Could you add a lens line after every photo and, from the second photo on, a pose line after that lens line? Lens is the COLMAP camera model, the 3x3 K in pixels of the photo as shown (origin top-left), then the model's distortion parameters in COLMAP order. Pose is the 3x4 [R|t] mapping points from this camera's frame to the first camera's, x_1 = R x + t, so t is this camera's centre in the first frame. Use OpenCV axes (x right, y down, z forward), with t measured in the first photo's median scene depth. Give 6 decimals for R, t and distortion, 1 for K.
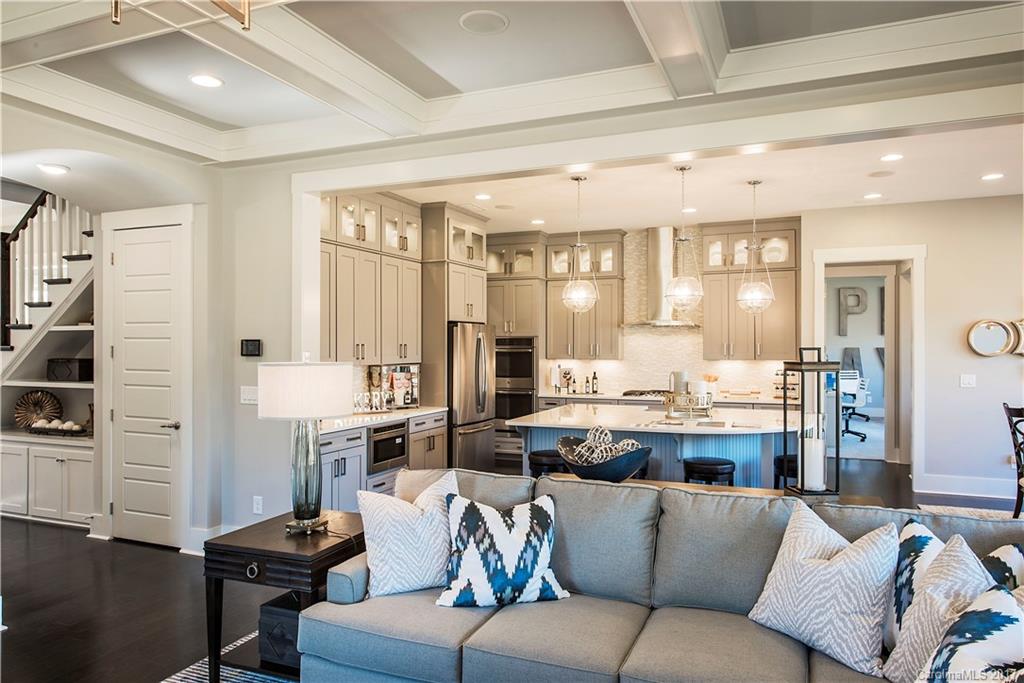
lens RADIAL K [[682.3, 0, 512.0], [0, 682.3, 341.5], [0, 0, 1]] dist [-0.002698, 0.000934]
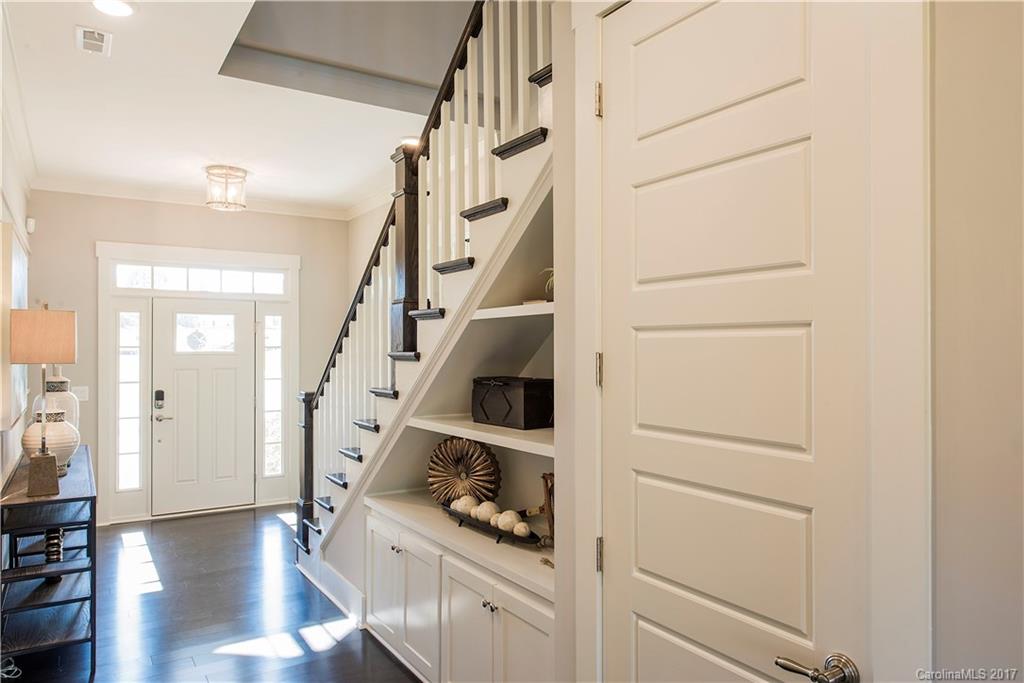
lens RADIAL K [[682.3, 0, 512.0], [0, 682.3, 341.5], [0, 0, 1]] dist [-0.002698, 0.000934]
pose [[0.822866, -0.003402, -0.568225, -0.380639], [0.002467, 0.999994, -0.002414, 0.000406], [0.568230, 0.000585, 0.822869, 0.615565]]
